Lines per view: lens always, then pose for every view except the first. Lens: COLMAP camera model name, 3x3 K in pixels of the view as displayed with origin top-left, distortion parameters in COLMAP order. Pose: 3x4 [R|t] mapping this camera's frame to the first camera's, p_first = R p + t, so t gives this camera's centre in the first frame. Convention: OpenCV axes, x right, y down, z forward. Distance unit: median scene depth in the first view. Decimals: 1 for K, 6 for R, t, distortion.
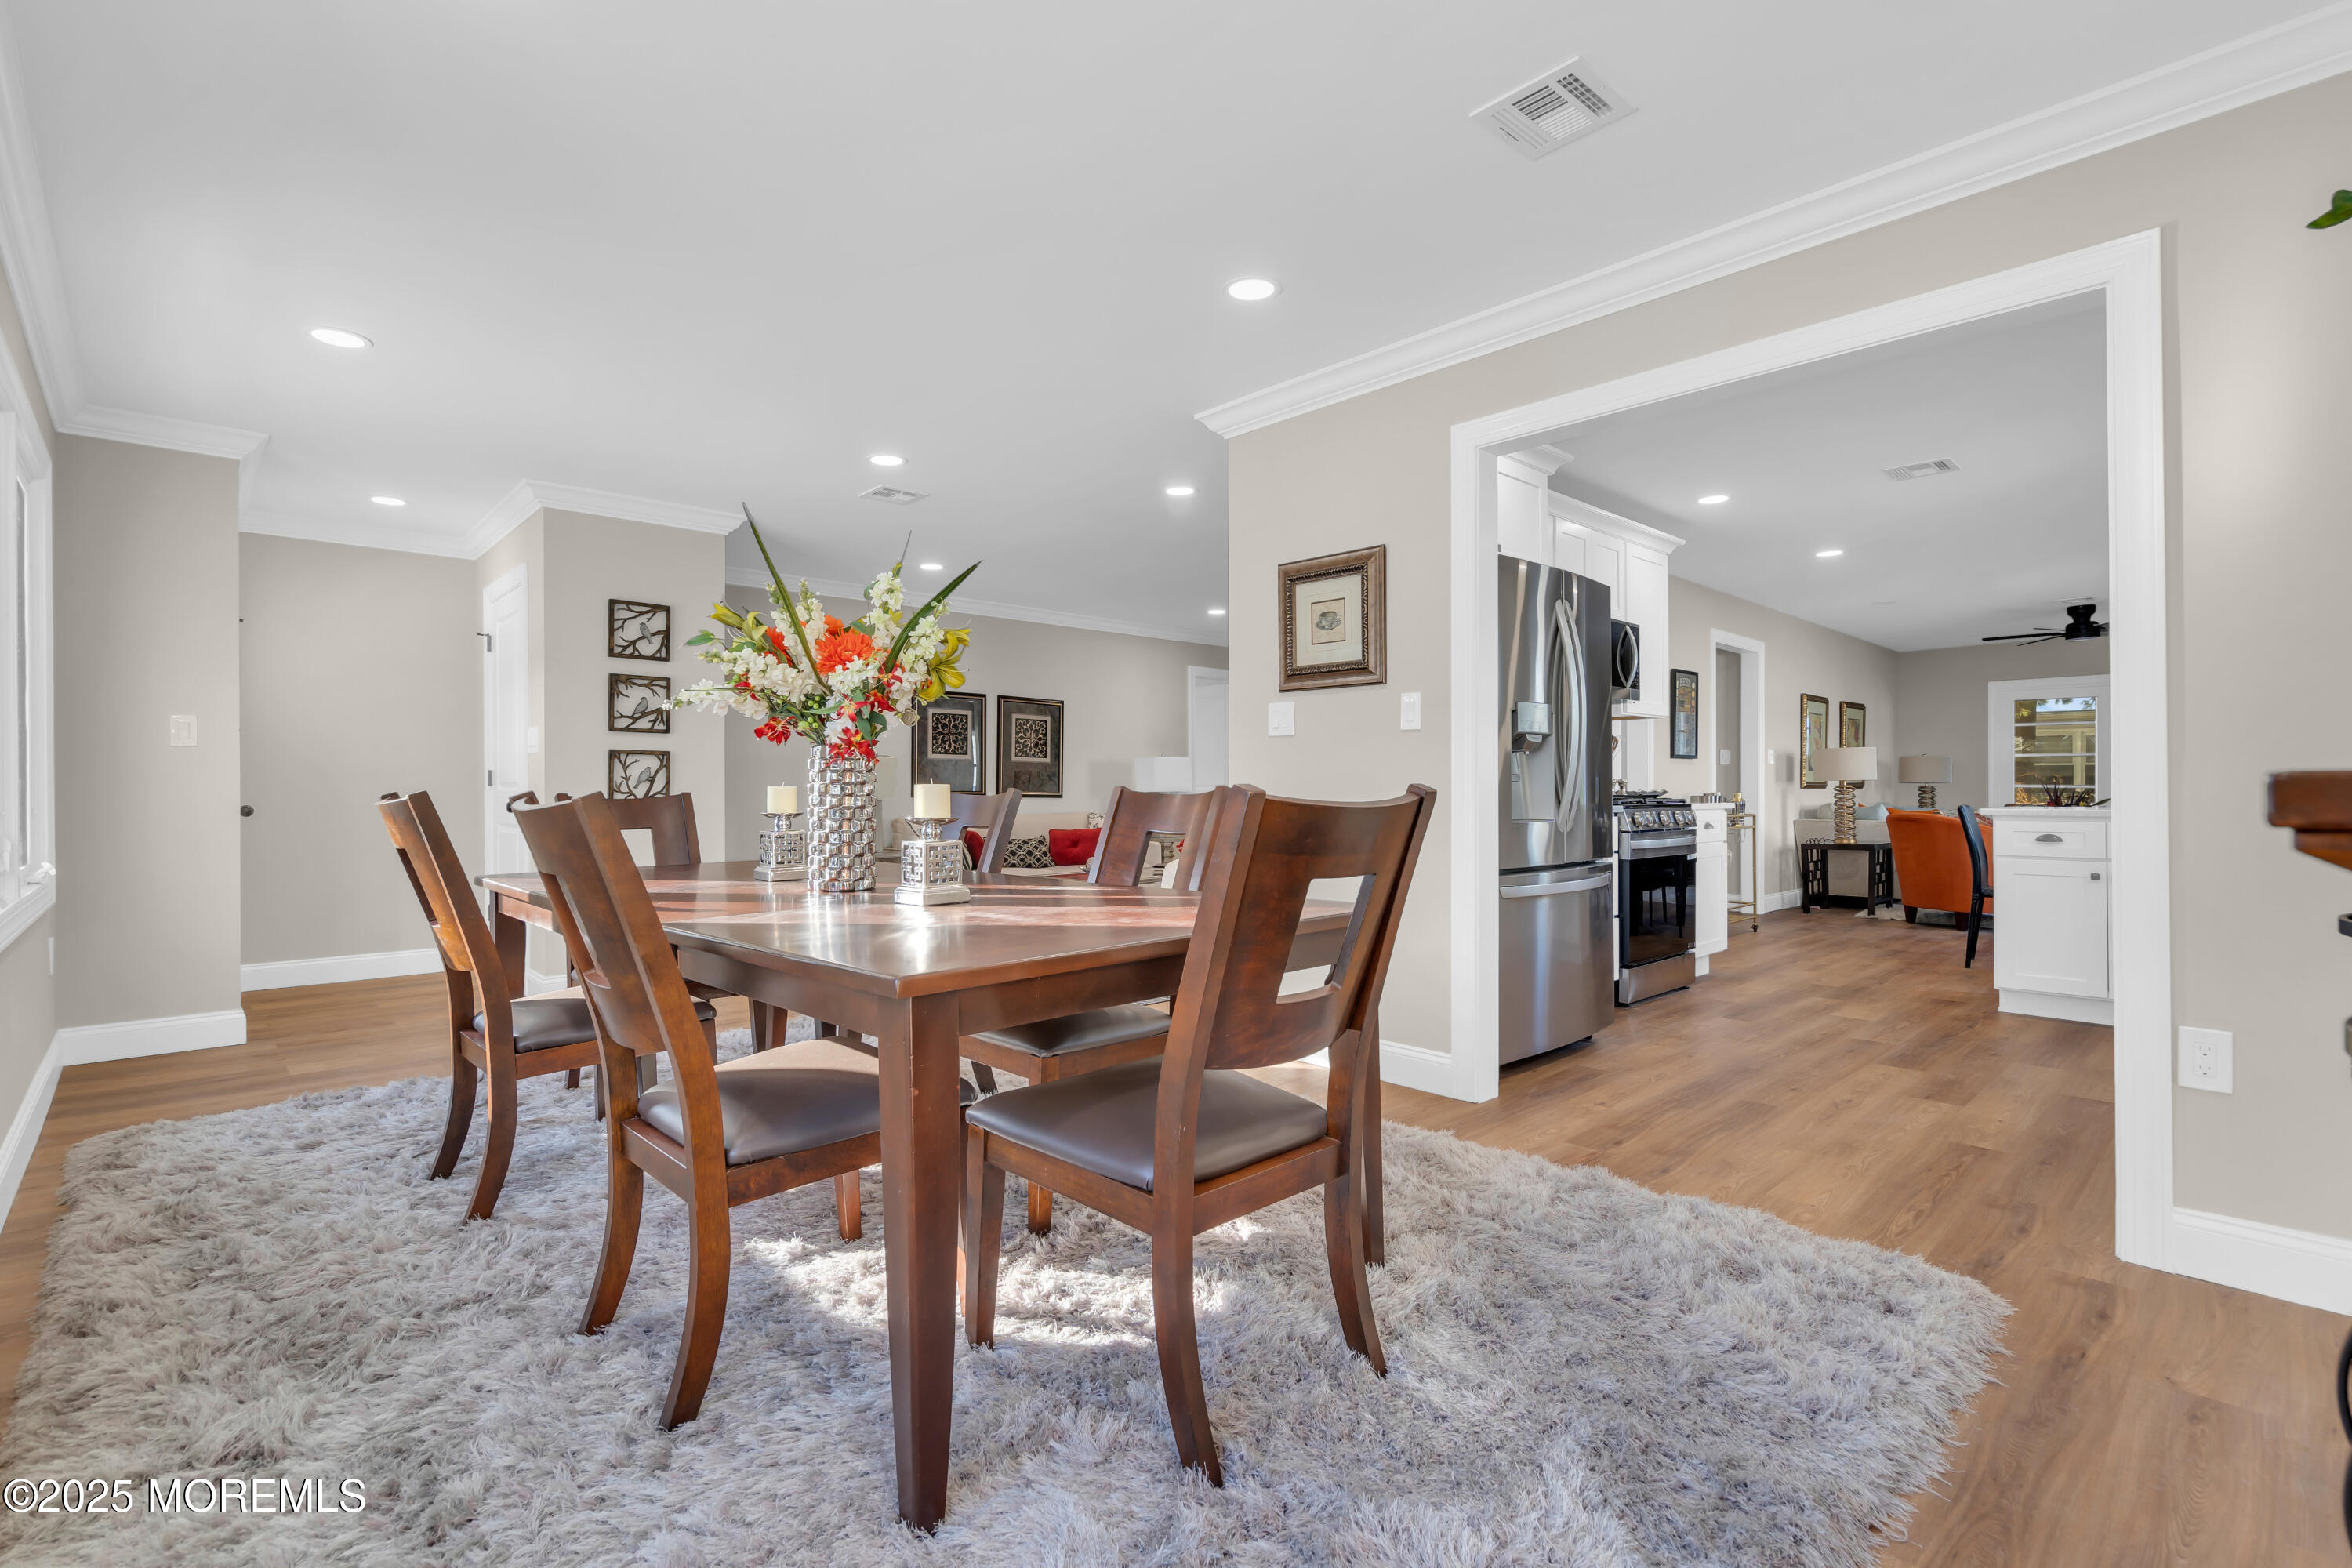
lens RADIAL K [[1065.2, 0, 1175.4], [0, 1065.2, 780.2], [0, 0, 1]] dist [0.000104, 0.000489]
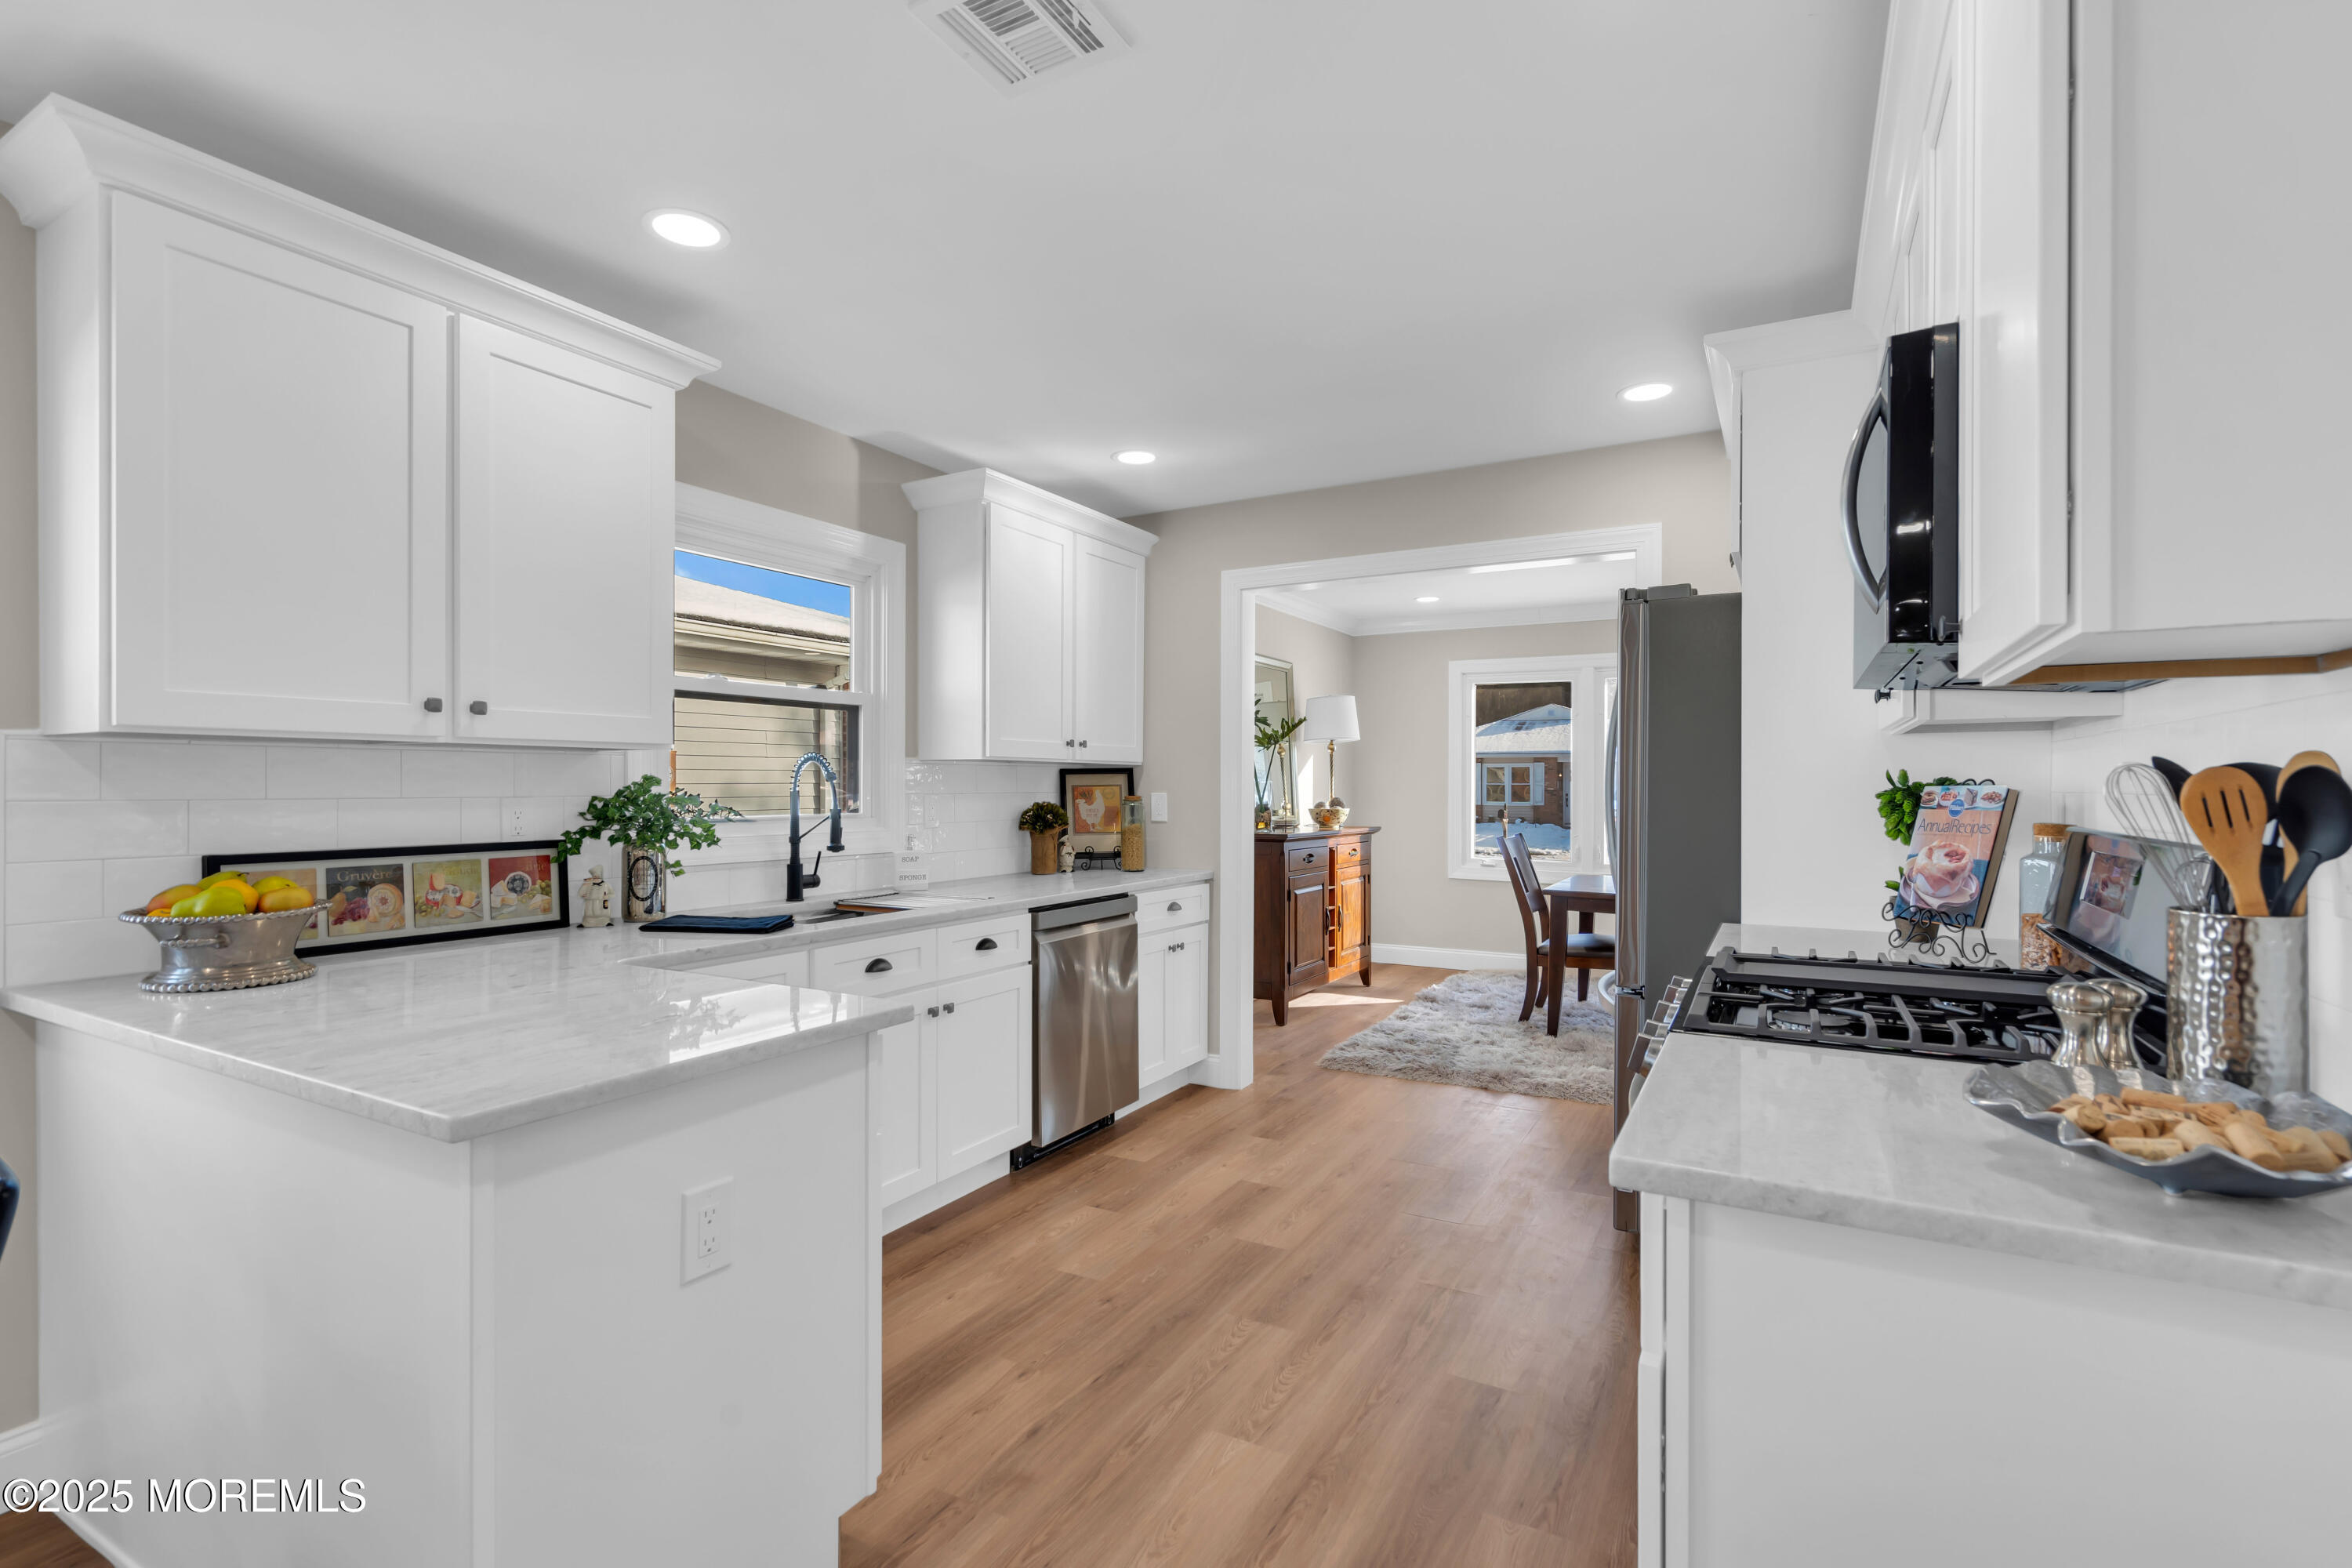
lens RADIAL K [[1082.1, 0, 1175.1], [0, 1082.1, 779.4], [0, 0, 1]] dist [-0.005485, -0.000056]
pose [[-0.954153, -0.001019, -0.299317, 0.553192], [0.002287, 0.999940, -0.010695, -0.033227], [0.299310, -0.010889, -0.954094, 0.982333]]
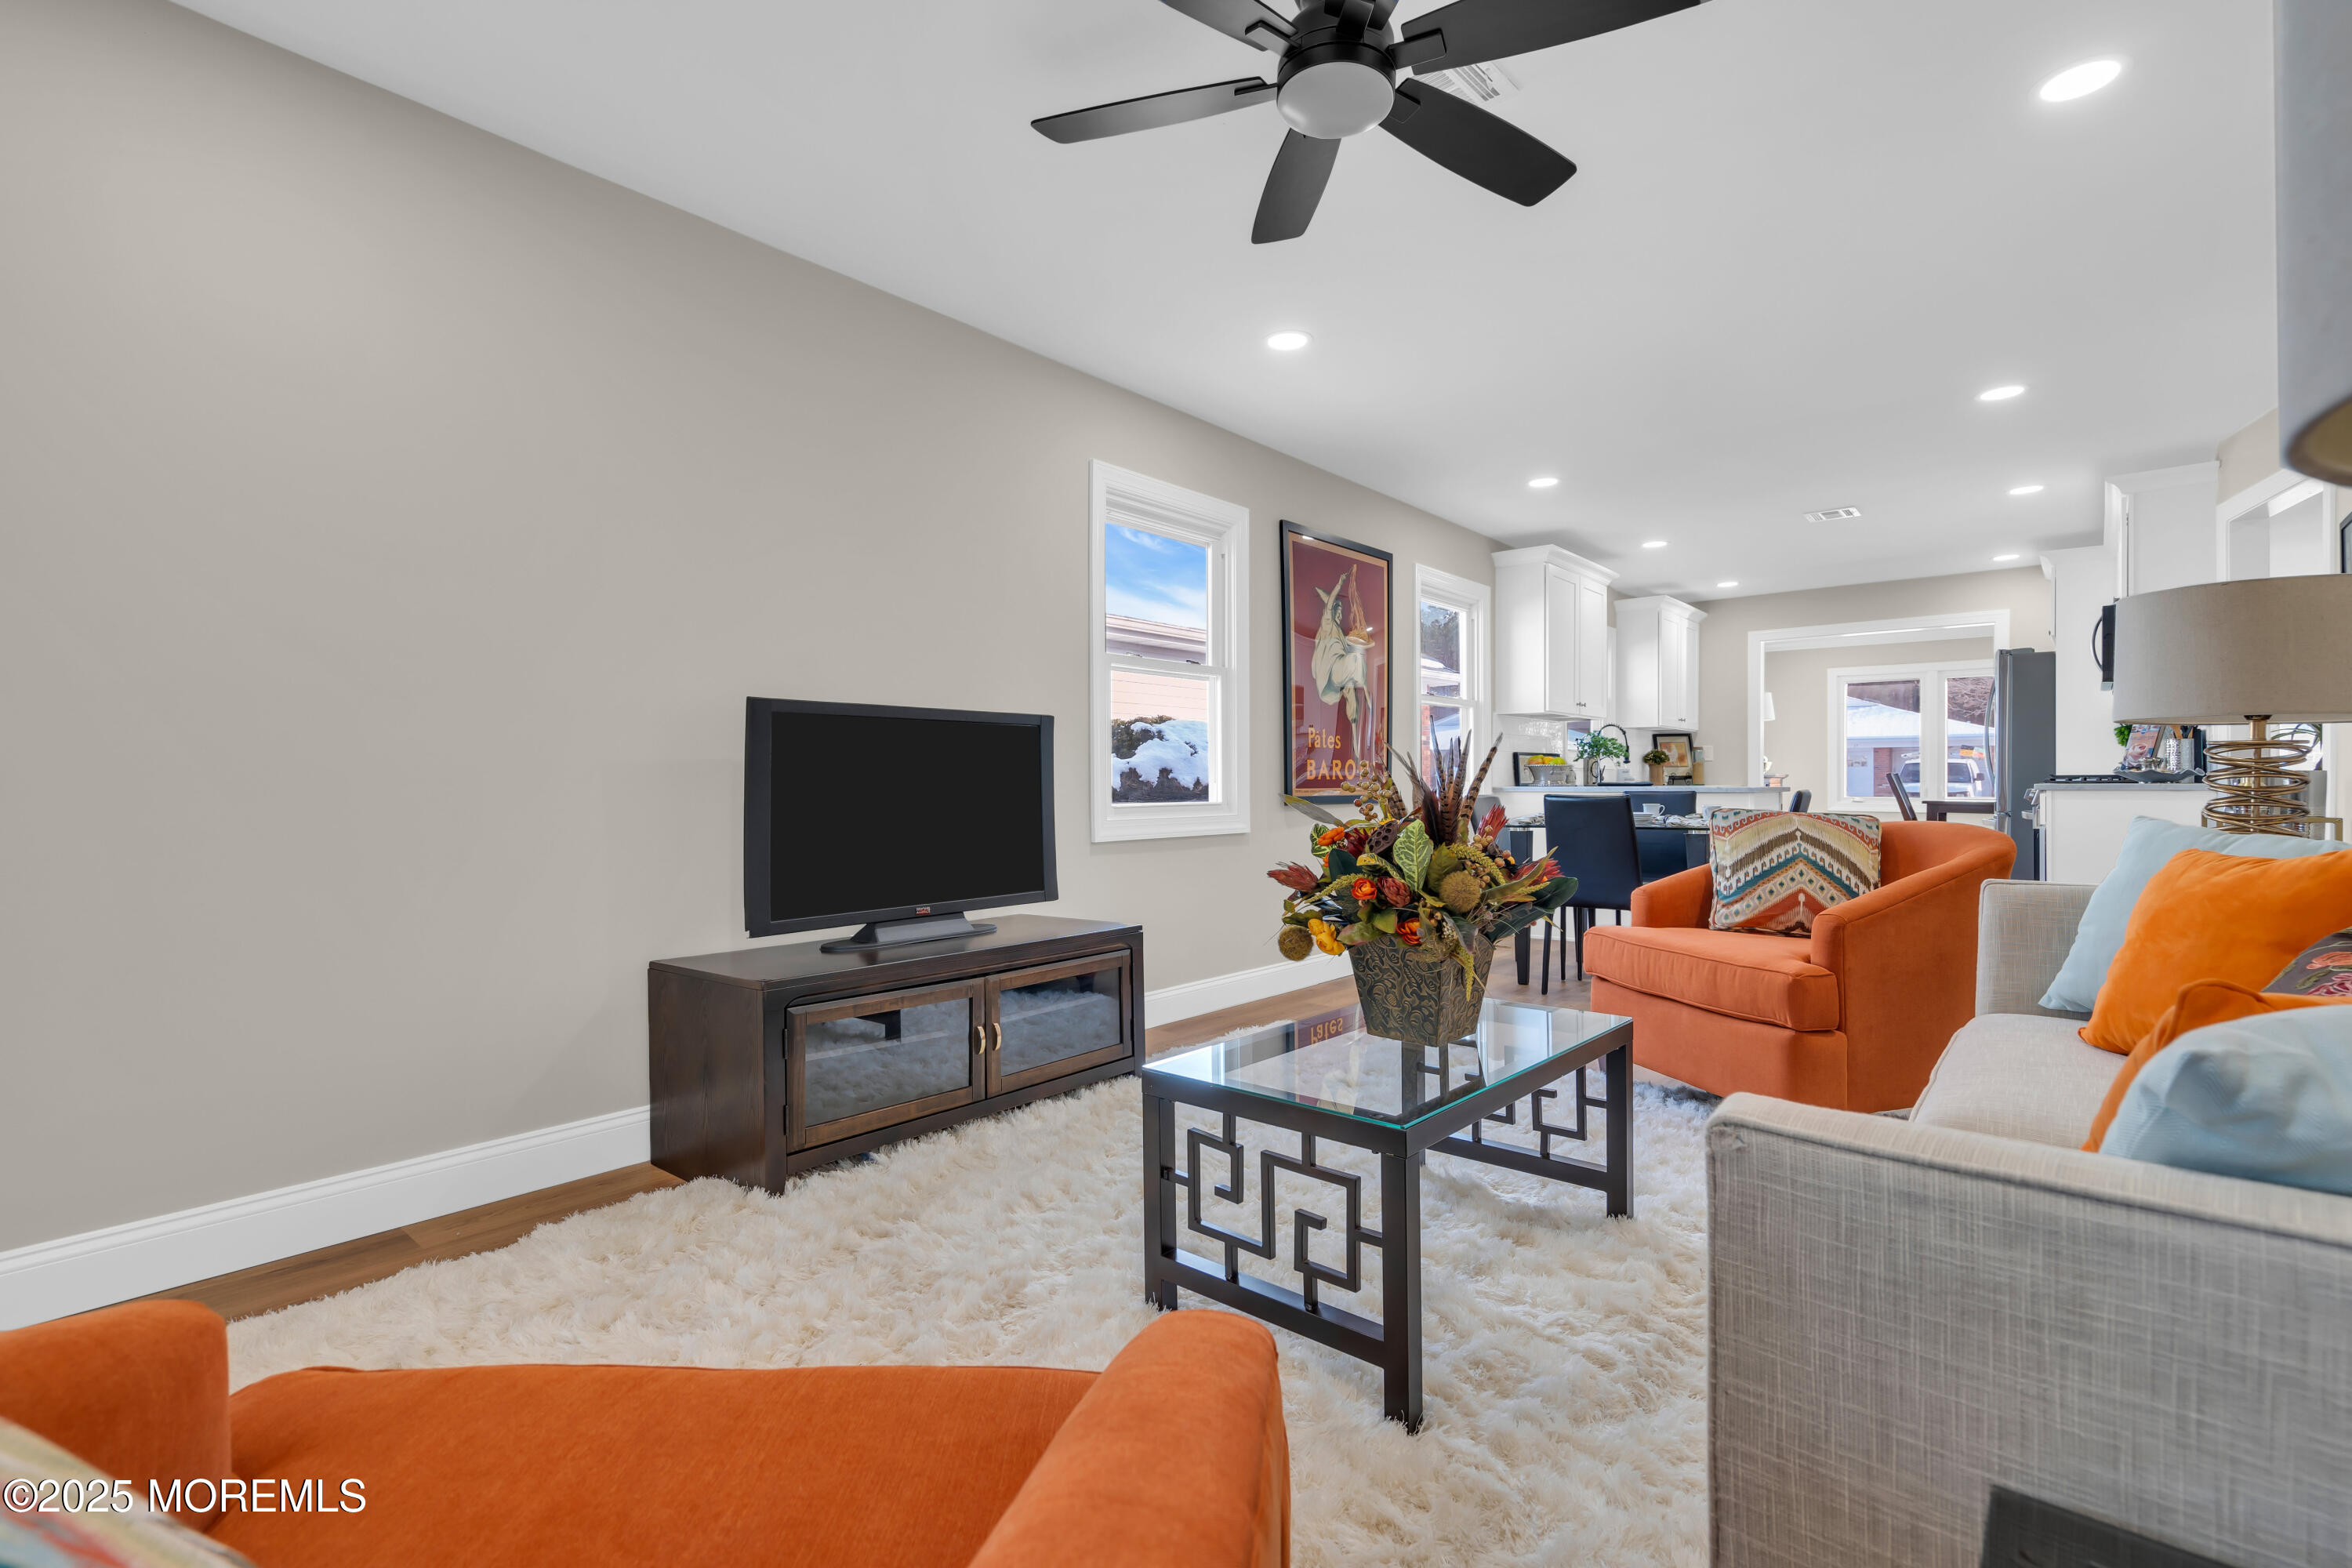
lens RADIAL K [[1087.6, 0, 1165.7], [0, 1087.6, 778.7], [0, 0, 1]] dist [0.003252, 0.000687]
pose [[-0.993278, 0.001646, -0.115739, 1.185695], [0.002841, 0.999944, -0.010159, 0.021019], [0.115716, -0.010419, -0.993228, 1.586666]]
